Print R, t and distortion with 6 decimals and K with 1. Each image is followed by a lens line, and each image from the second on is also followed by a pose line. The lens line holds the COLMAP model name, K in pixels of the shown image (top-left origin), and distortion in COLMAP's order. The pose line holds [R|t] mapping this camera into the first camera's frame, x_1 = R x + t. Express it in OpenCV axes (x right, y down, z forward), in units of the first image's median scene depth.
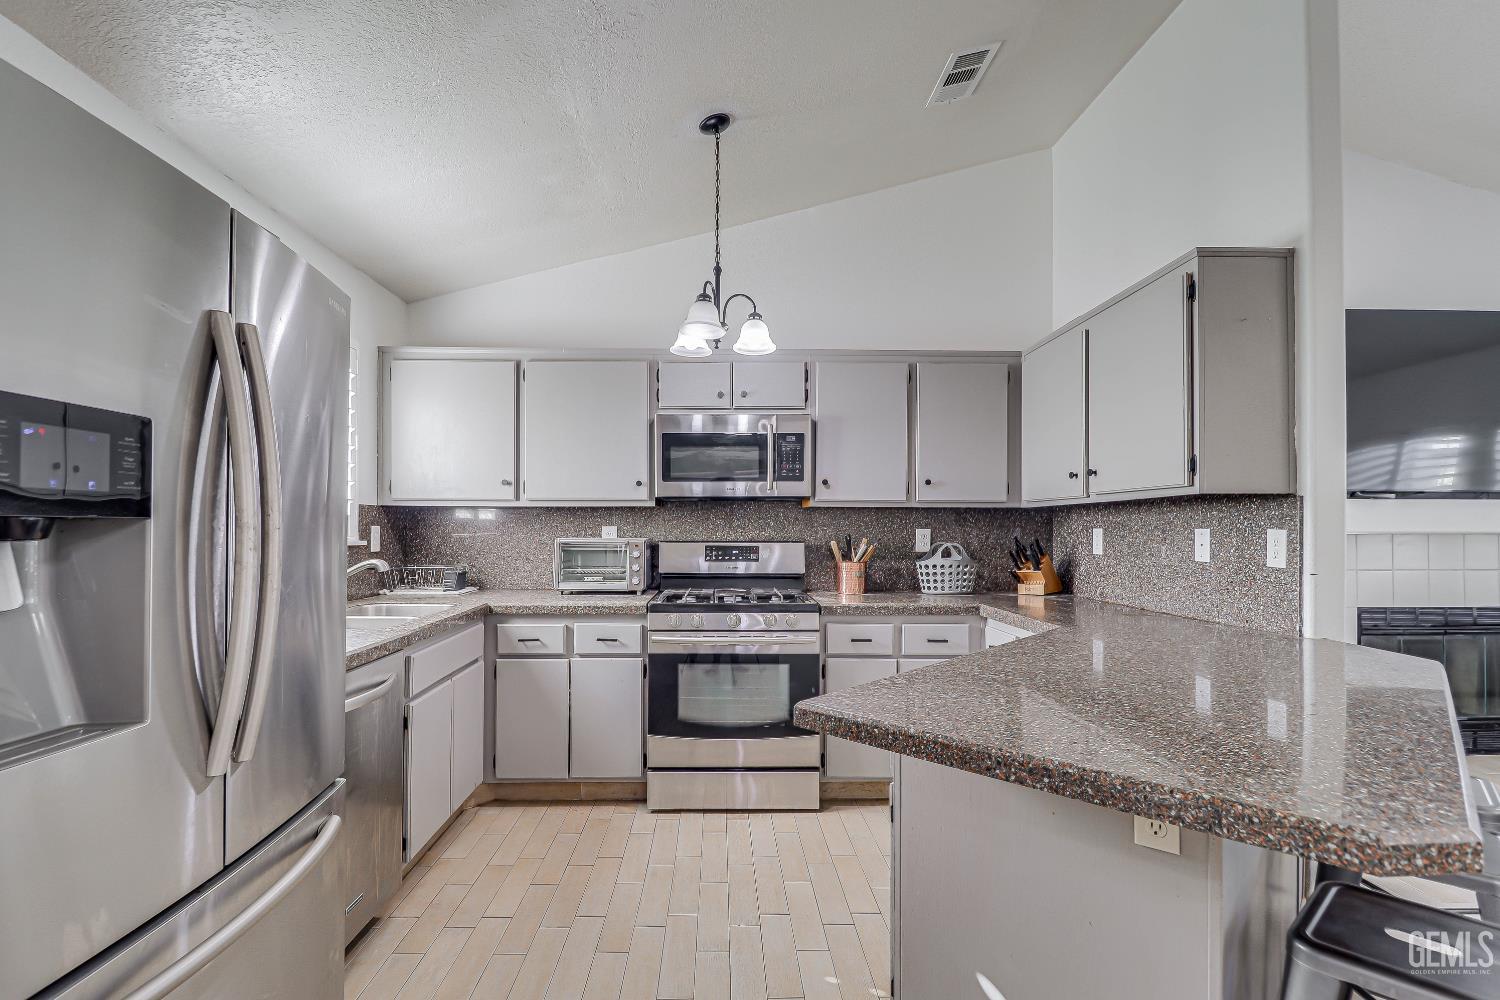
lens RADIAL K [[700.6, 0, 760.5], [0, 700.6, 526.0], [0, 0, 1]] dist [-0.001942, -0.002176]
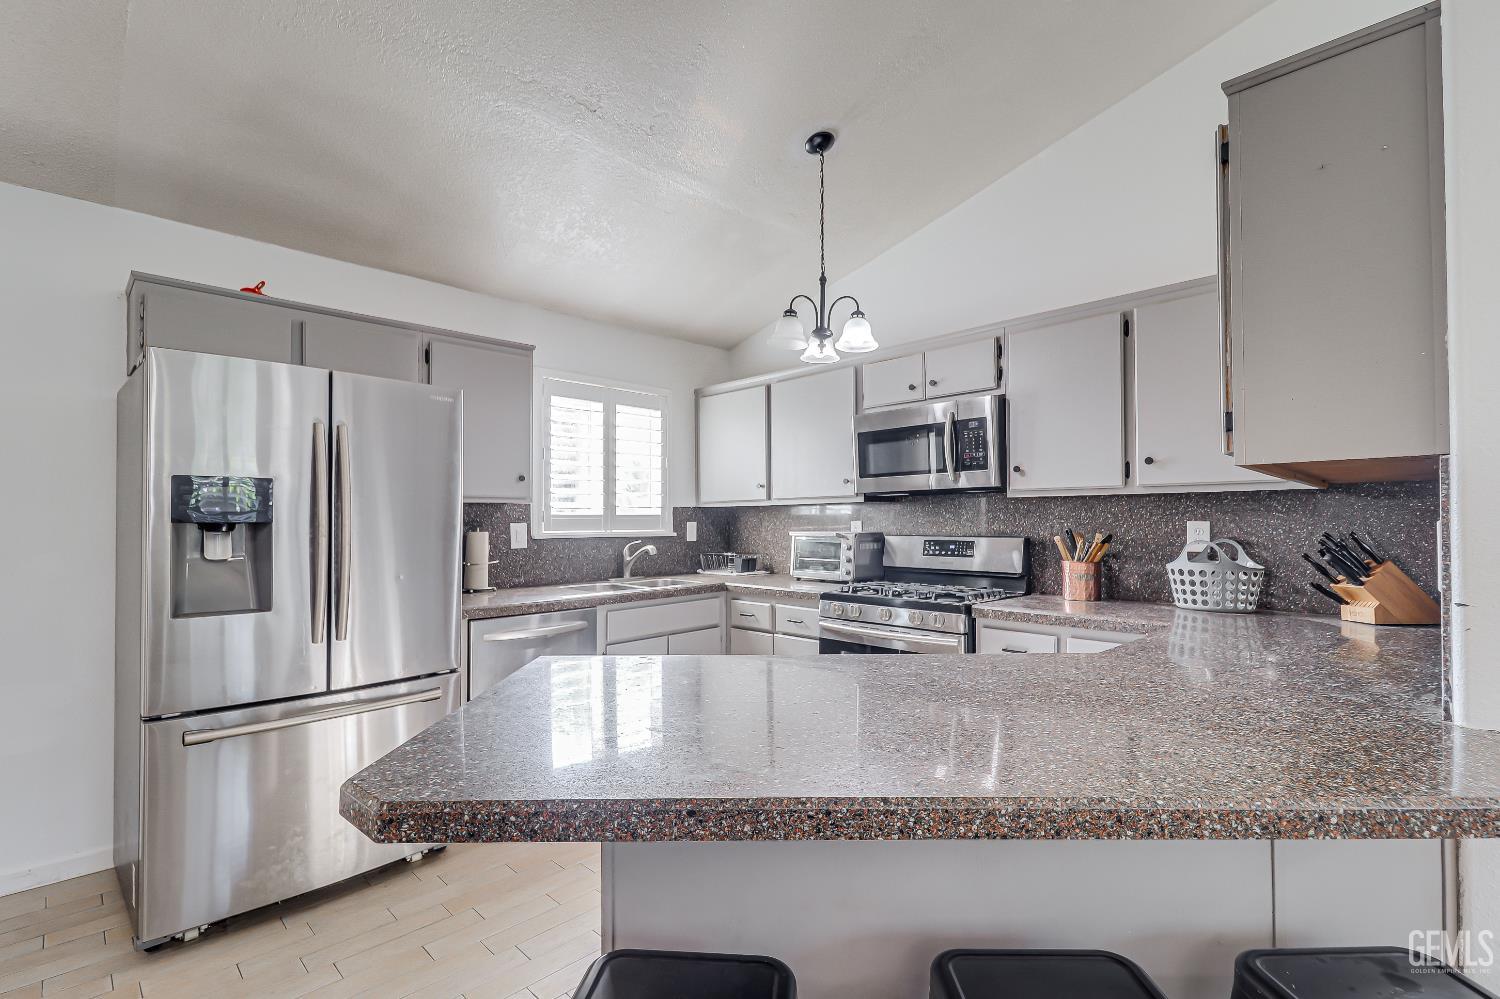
lens RADIAL K [[700.6, 0, 740.7], [0, 700.6, 508.3], [0, 0, 1]] dist [-0.001942, -0.002176]
pose [[0.674586, -0.019628, -0.737935, 0.478391], [0.006951, 0.999771, -0.020237, 0.001654], [0.738164, 0.008522, 0.674568, 0.145793]]
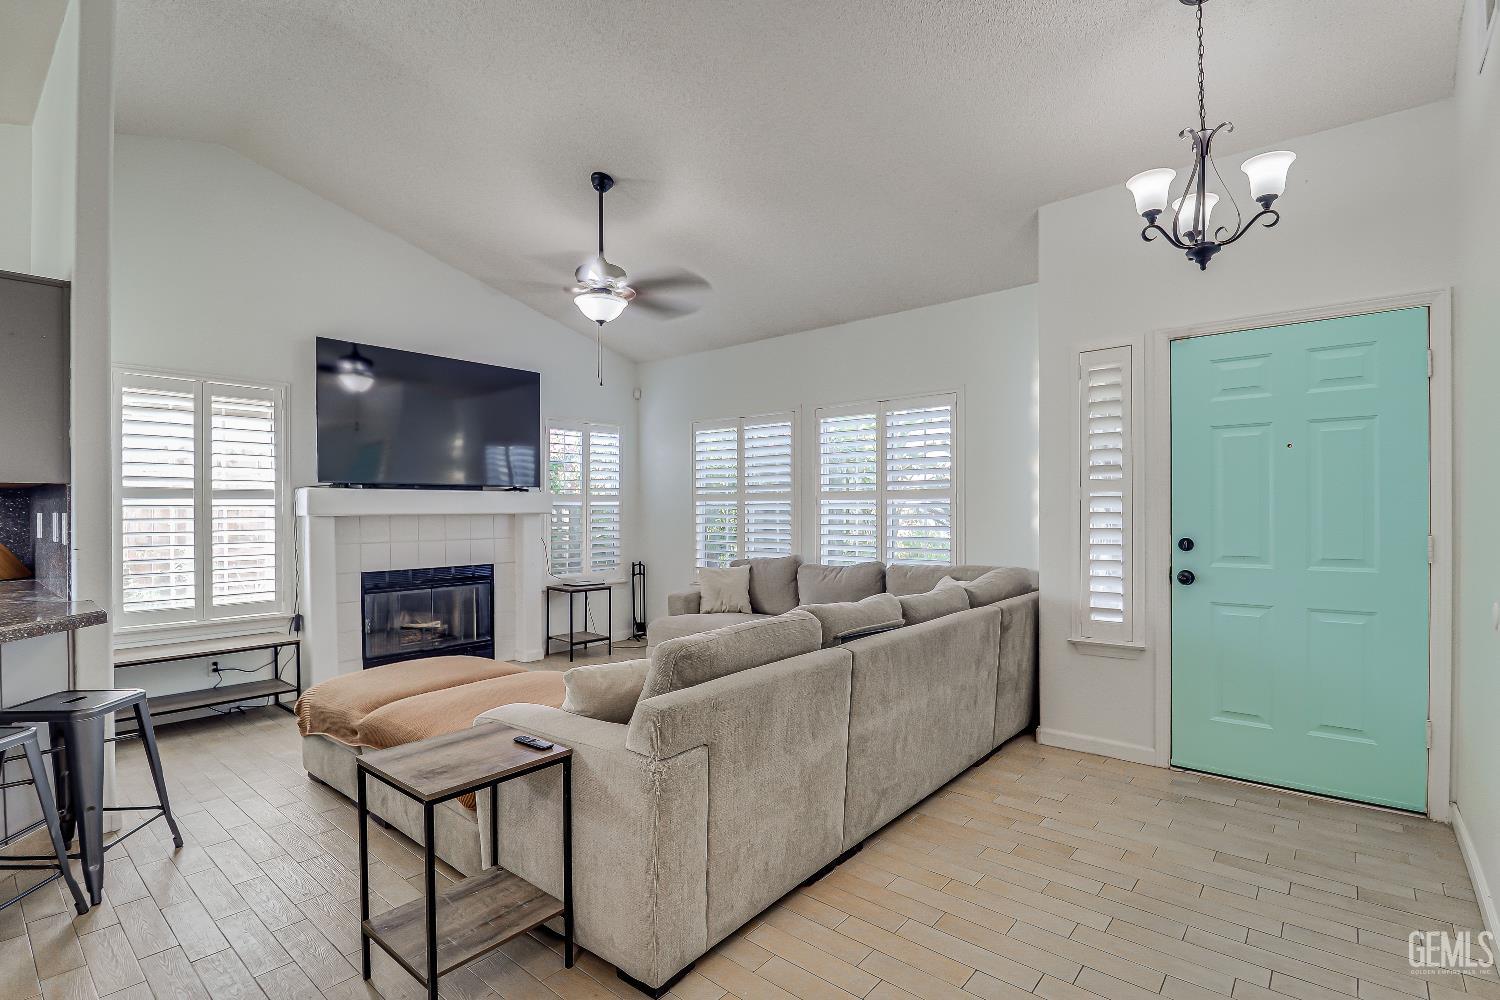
lens RADIAL K [[700.6, 0, 750.7], [0, 700.6, 509.7], [0, 0, 1]] dist [-0.001942, -0.002176]
pose [[0.662423, -0.005159, 0.749113, 0.385283], [0.006542, 0.999978, 0.001102, 0.003565], [-0.749102, 0.004171, 0.662442, -0.415585]]
